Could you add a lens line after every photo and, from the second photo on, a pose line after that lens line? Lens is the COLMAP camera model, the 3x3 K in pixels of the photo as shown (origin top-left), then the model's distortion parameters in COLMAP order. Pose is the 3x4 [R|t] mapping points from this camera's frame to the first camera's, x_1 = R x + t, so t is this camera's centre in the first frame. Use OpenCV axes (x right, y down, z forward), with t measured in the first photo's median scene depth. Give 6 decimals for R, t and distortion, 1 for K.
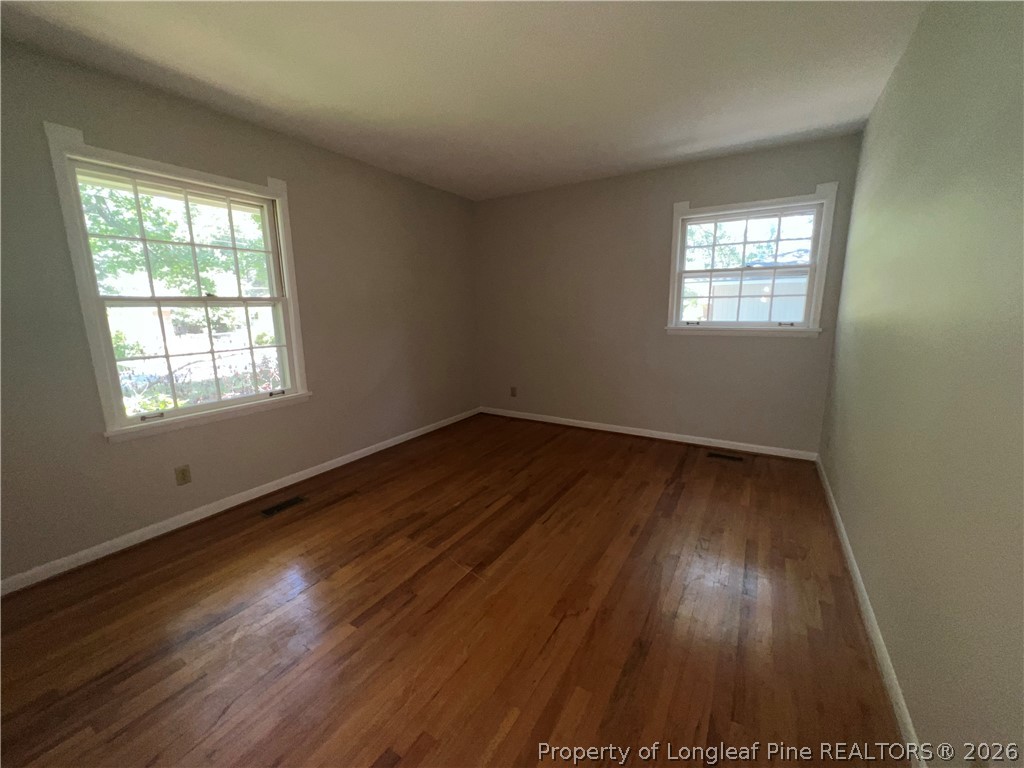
lens RADIAL K [[410.1, 0, 510.4], [0, 410.1, 384.2], [0, 0, 1]] dist [-0.001836, 0.000267]
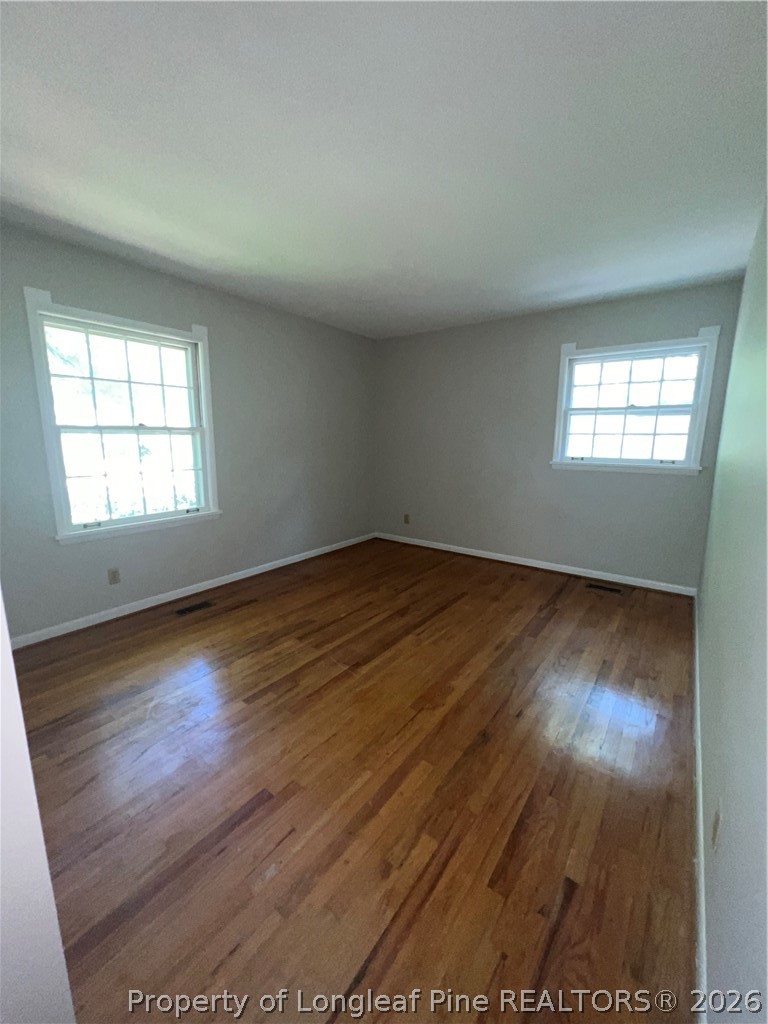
lens RADIAL K [[410.1, 0, 384.0], [0, 410.1, 512.0], [0, 0, 1]] dist [-0.001836, 0.000267]
pose [[0.995859, 0.035923, -0.083515, 0.063966], [-0.036438, 0.999325, -0.004653, 0.012701], [0.083292, 0.007676, 0.996496, -0.105796]]
